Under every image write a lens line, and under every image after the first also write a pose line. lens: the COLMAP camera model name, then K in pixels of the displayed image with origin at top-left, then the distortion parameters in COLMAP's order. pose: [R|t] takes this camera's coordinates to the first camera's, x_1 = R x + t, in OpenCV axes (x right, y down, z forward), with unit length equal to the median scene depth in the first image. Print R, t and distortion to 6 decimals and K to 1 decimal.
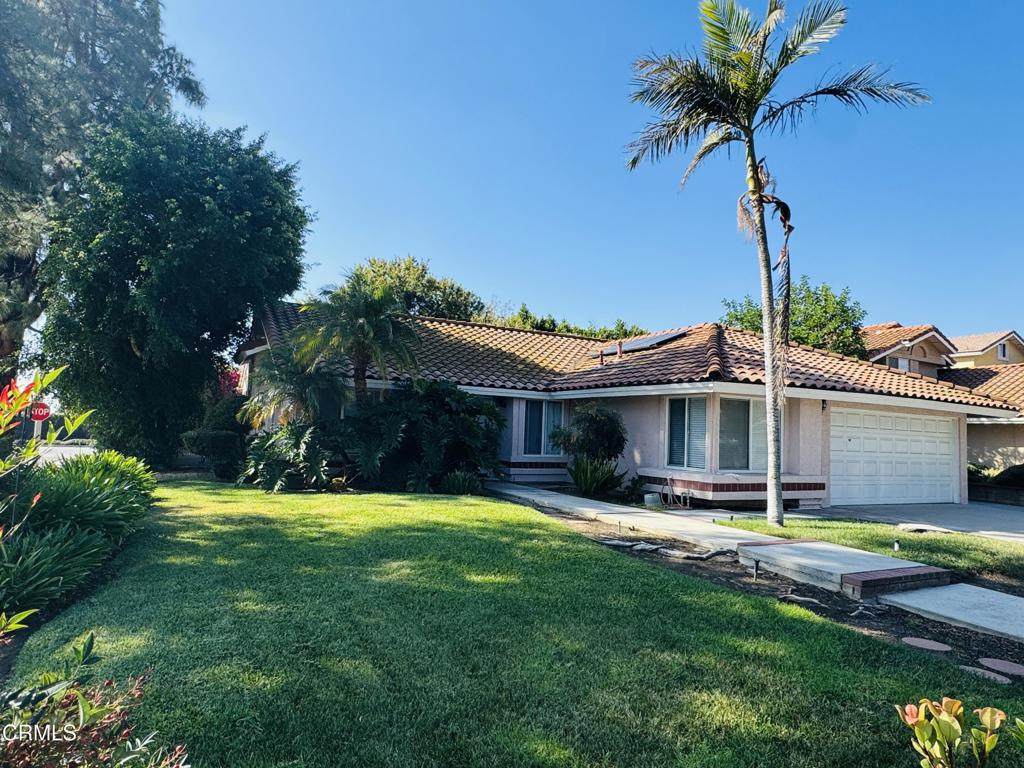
lens RADIAL K [[623.8, 0, 512.0], [0, 623.8, 384.0], [0, 0, 1]] dist [-0.006668, -0.001136]
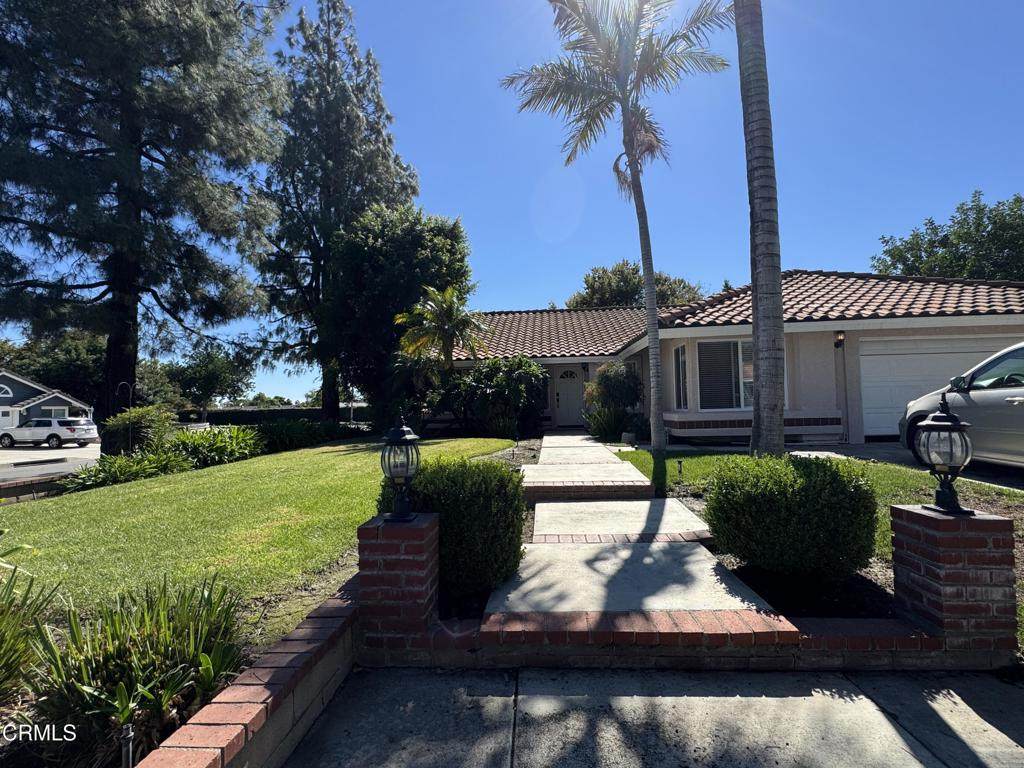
lens RADIAL K [[488.5, 0, 512.0], [0, 488.5, 384.0], [0, 0, 1]] dist [-0.008318, 0.000606]
pose [[0.852362, -0.082456, -0.516411, 0.415410], [0.099594, 0.995013, 0.005510, 0.048432], [0.513381, -0.056128, 0.856323, 0.089943]]
